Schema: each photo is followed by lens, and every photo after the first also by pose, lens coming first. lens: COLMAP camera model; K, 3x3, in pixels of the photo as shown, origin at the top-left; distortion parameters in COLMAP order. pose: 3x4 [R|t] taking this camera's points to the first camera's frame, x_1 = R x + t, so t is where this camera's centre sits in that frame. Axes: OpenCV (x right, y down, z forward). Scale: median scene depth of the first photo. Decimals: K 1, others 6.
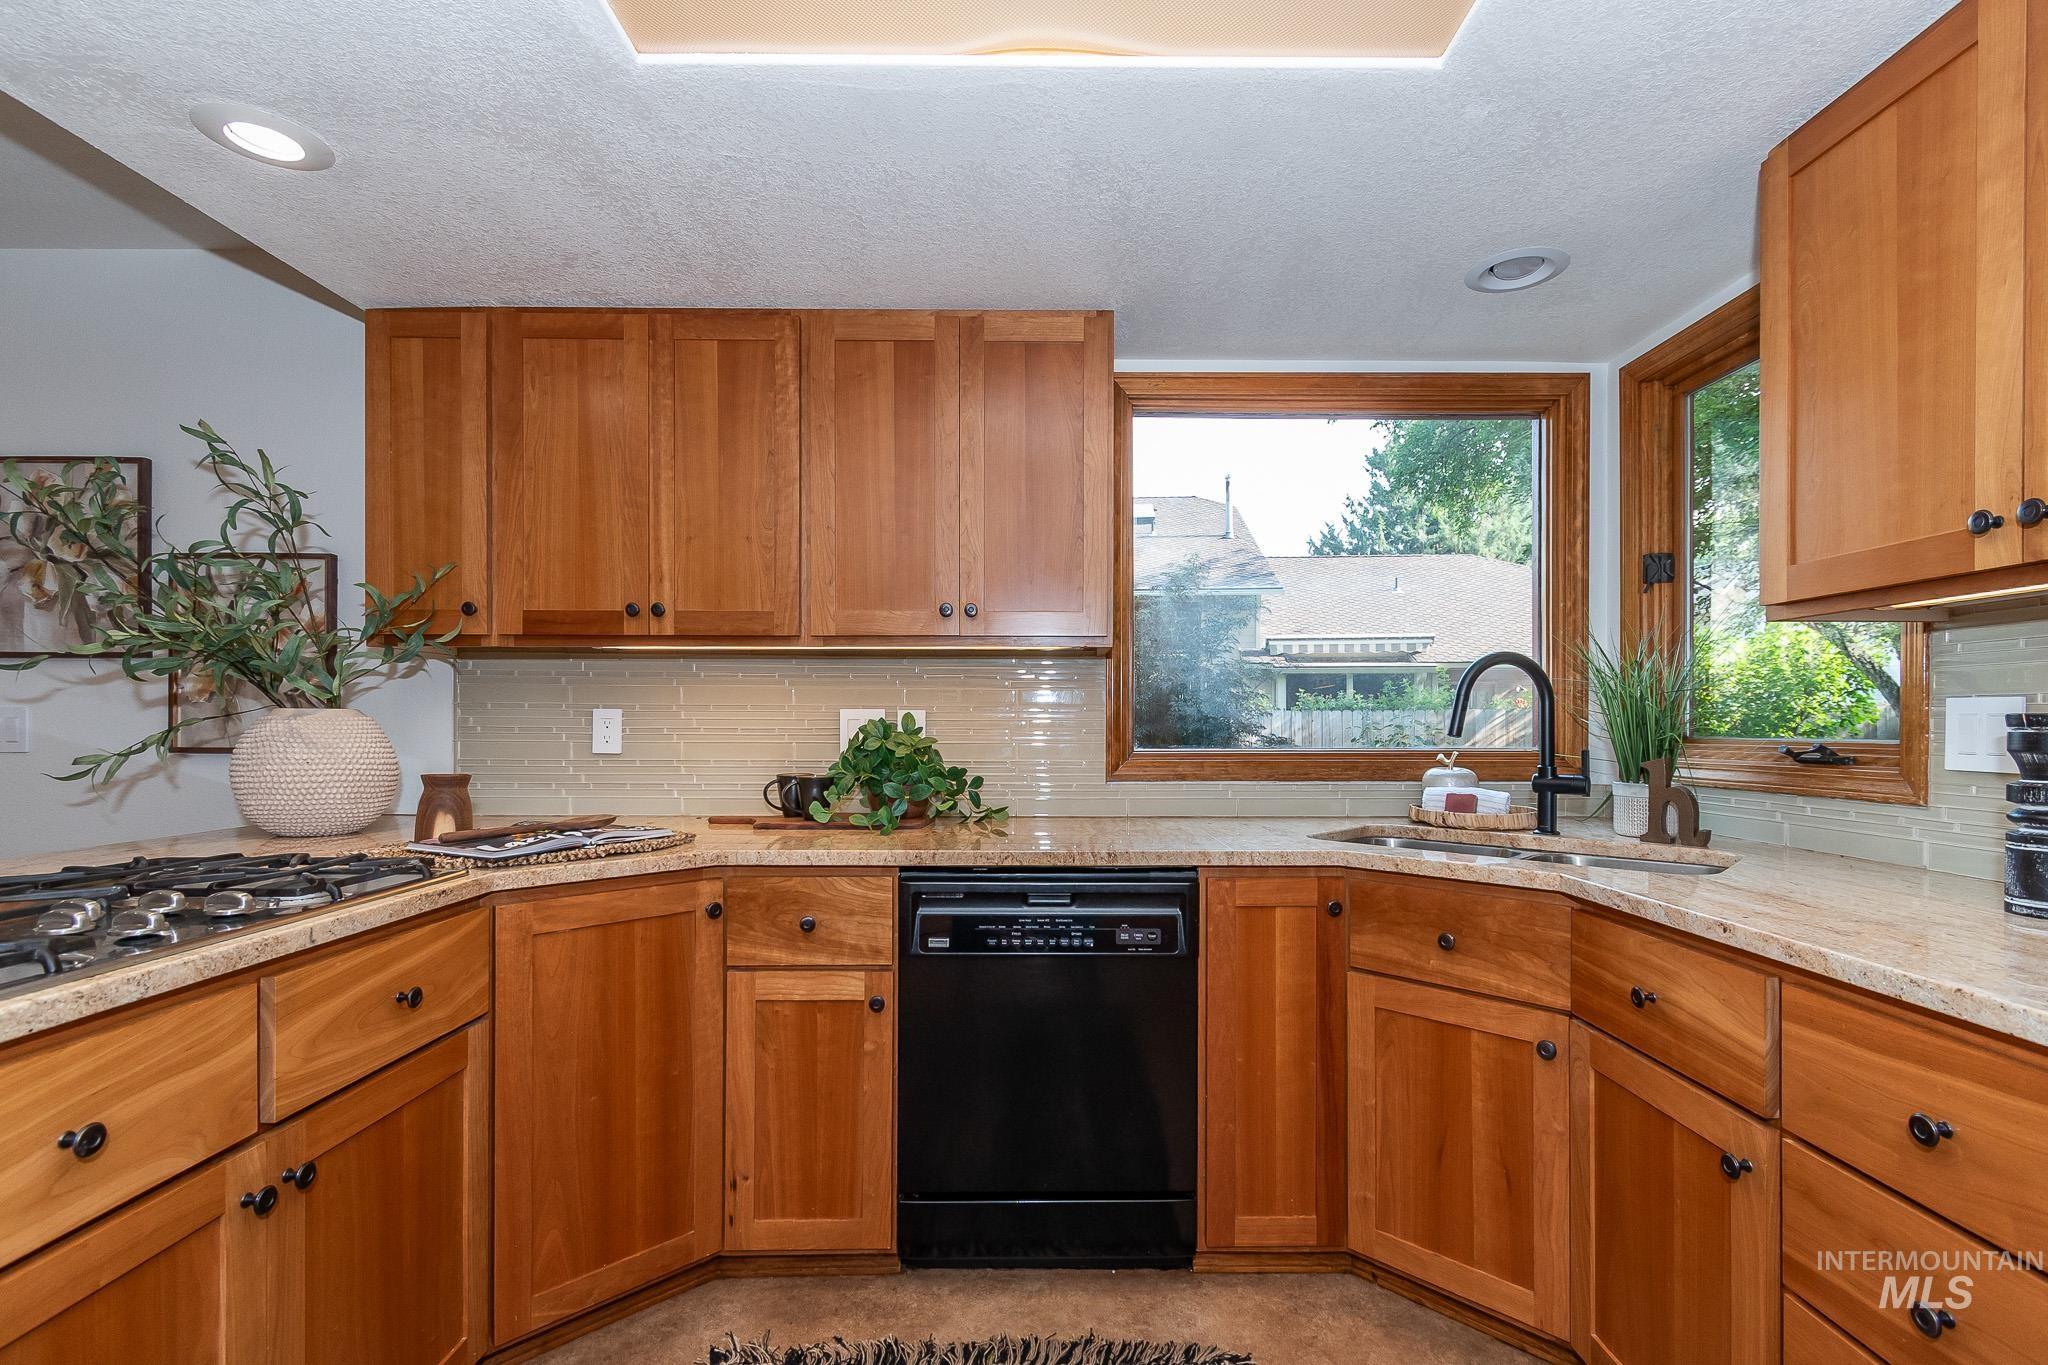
lens RADIAL K [[918.7, 0, 1044.2], [0, 918.7, 723.4], [0, 0, 1]] dist [0.002814, 0.000212]
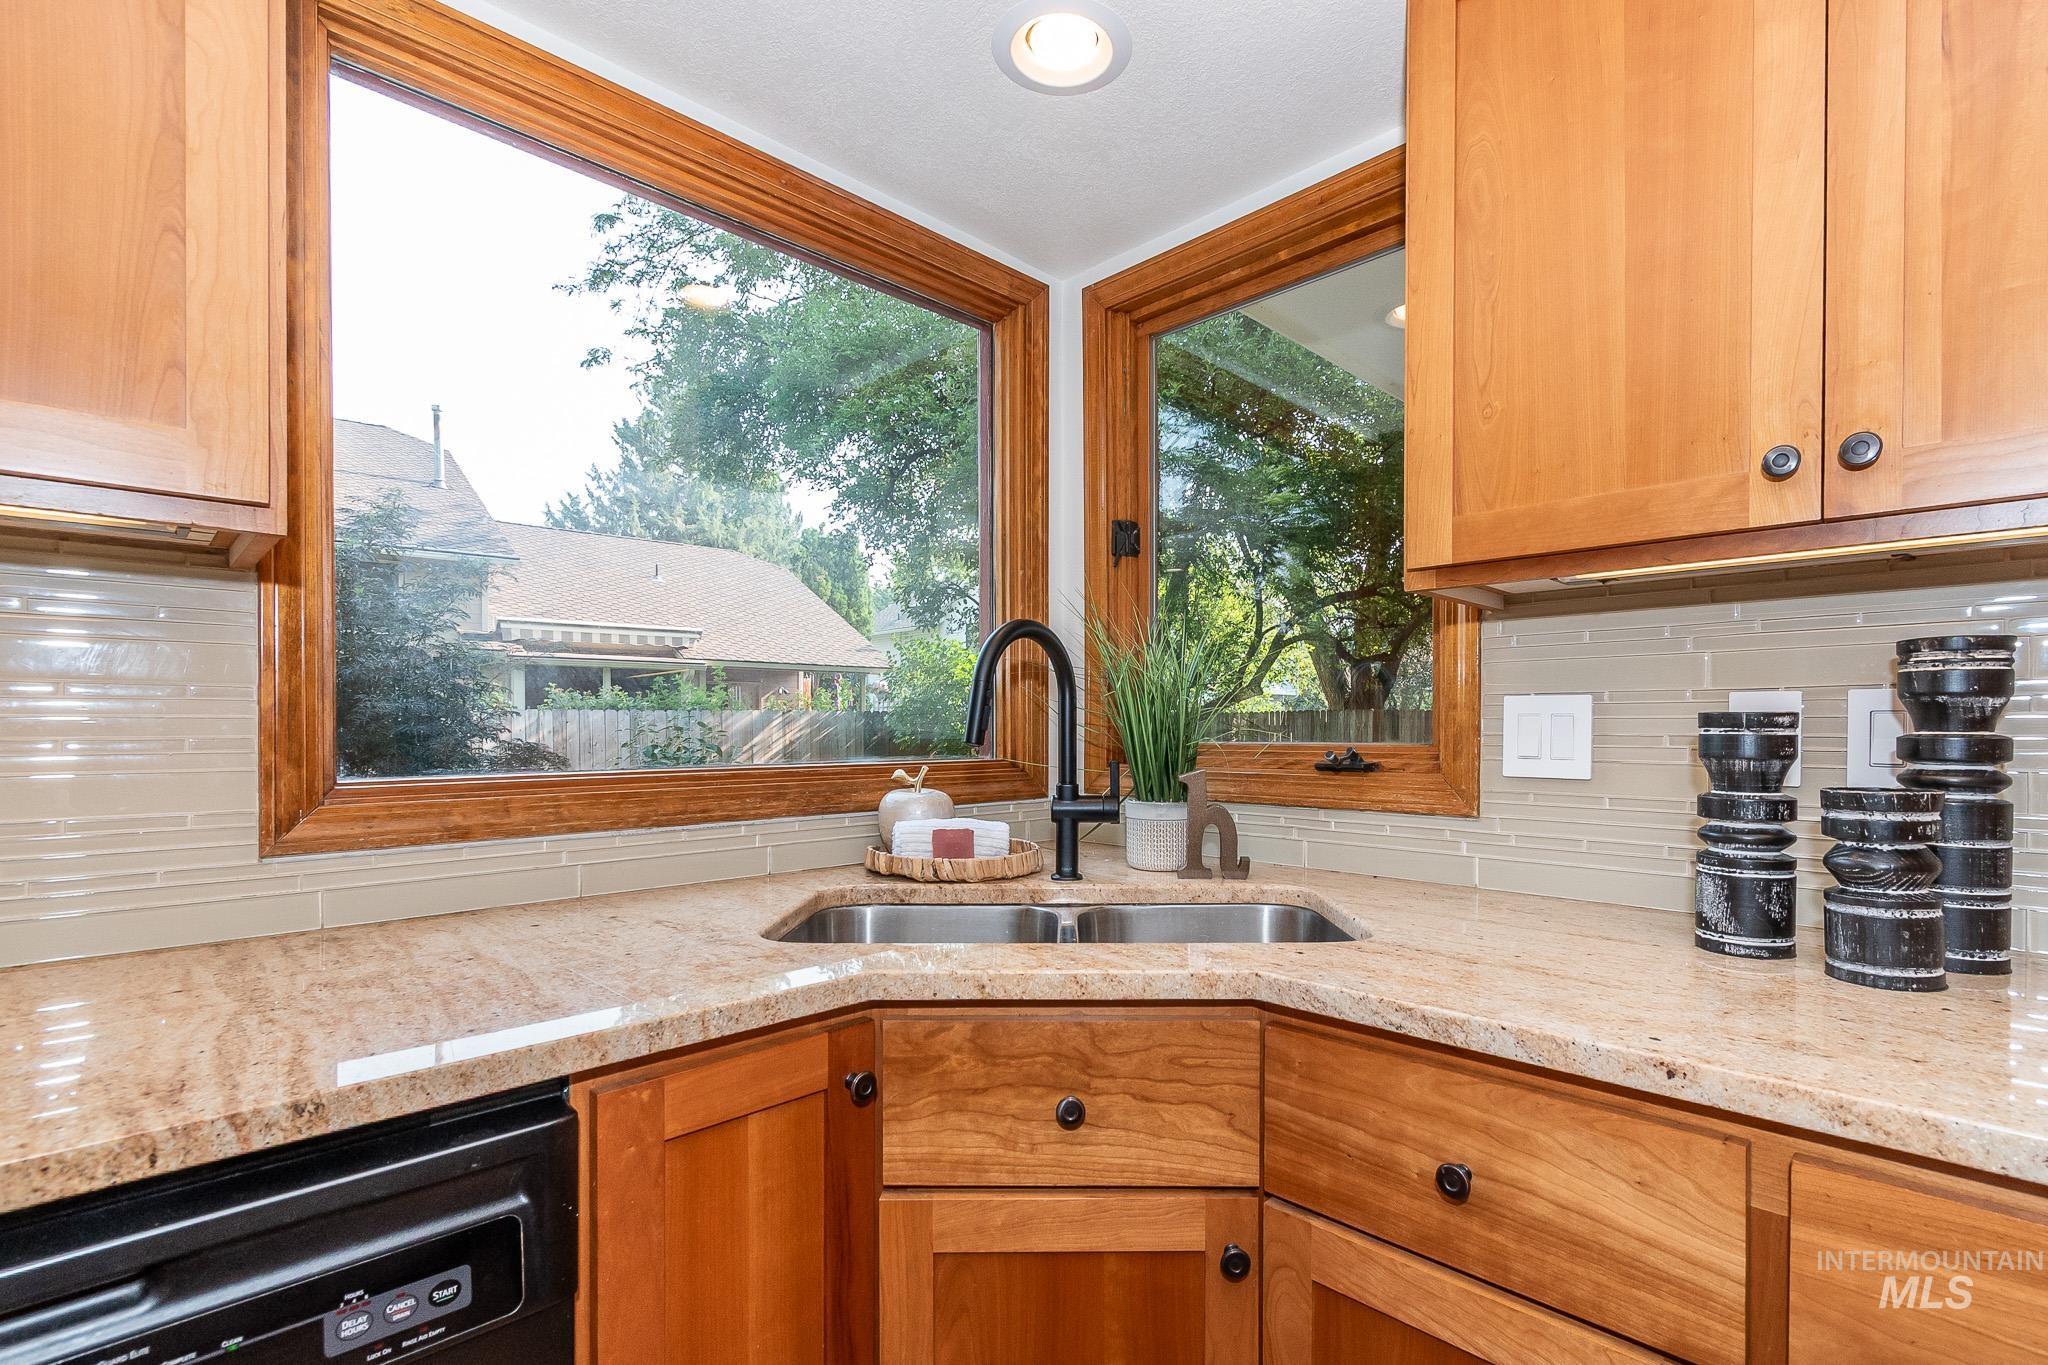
lens RADIAL K [[951.8, 0, 1069.5], [0, 951.8, 735.6], [0, 0, 1]] dist [0.001141, -0.000599]
pose [[0.704023, -0.008041, 0.710132, 0.019569], [0.000324, 0.999939, 0.011001, 0.000318], [-0.710177, -0.007515, 0.703983, 0.469855]]
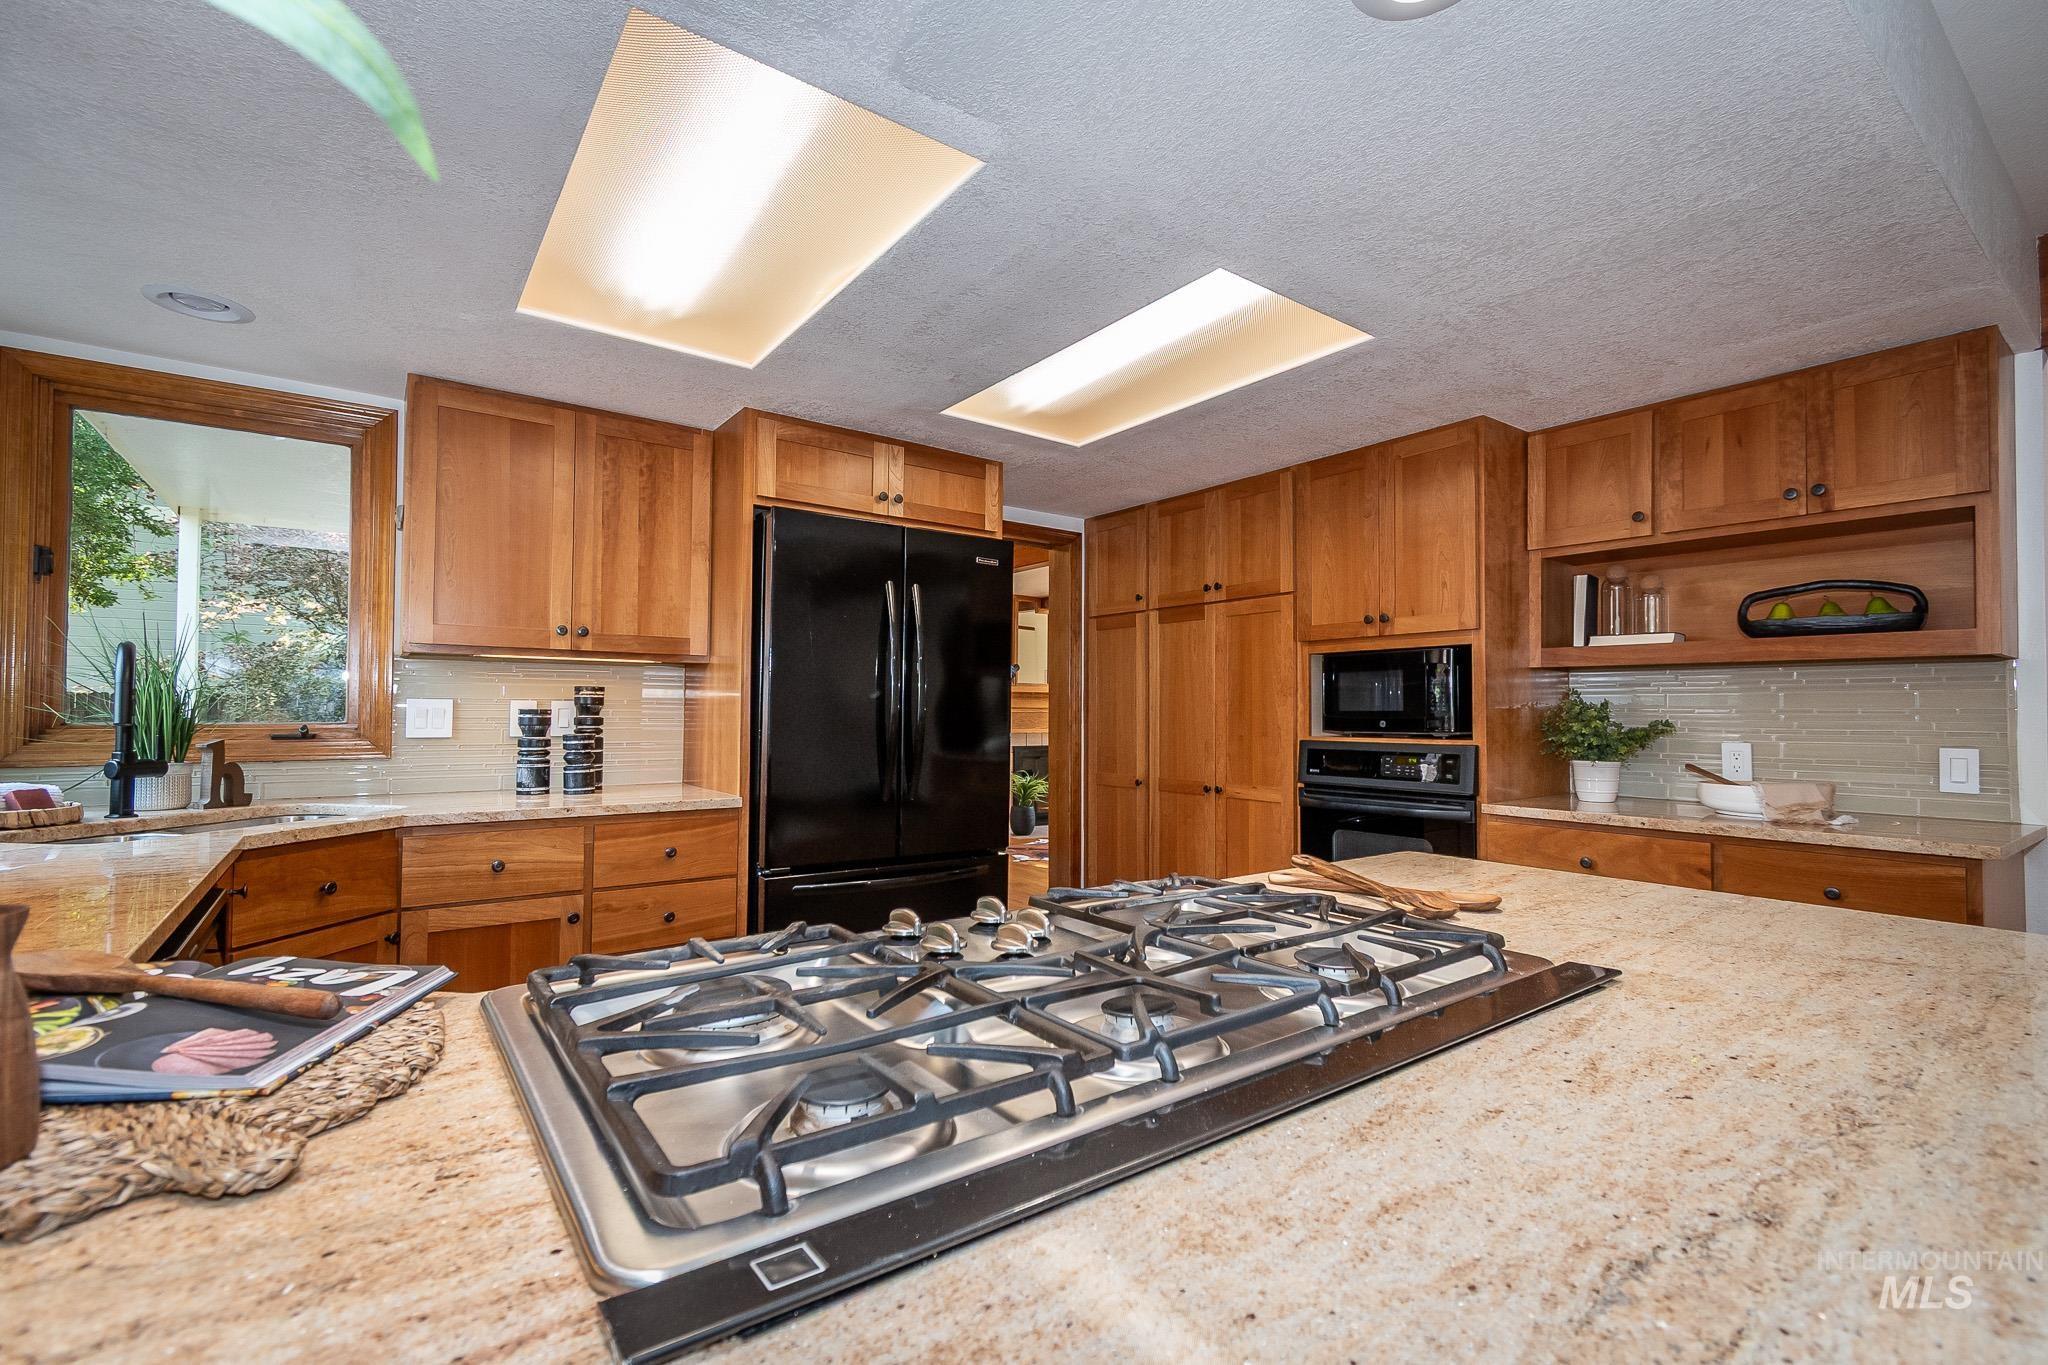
lens RADIAL K [[903.4, 0, 1038.2], [0, 903.4, 685.0], [0, 0, 1]] dist [-0.007958, -0.000058]
pose [[-0.587348, 0.023408, 0.808996, -0.887286], [-0.006186, 0.999423, -0.033408, -0.001958], [-0.809311, -0.024626, -0.586864, 0.749463]]
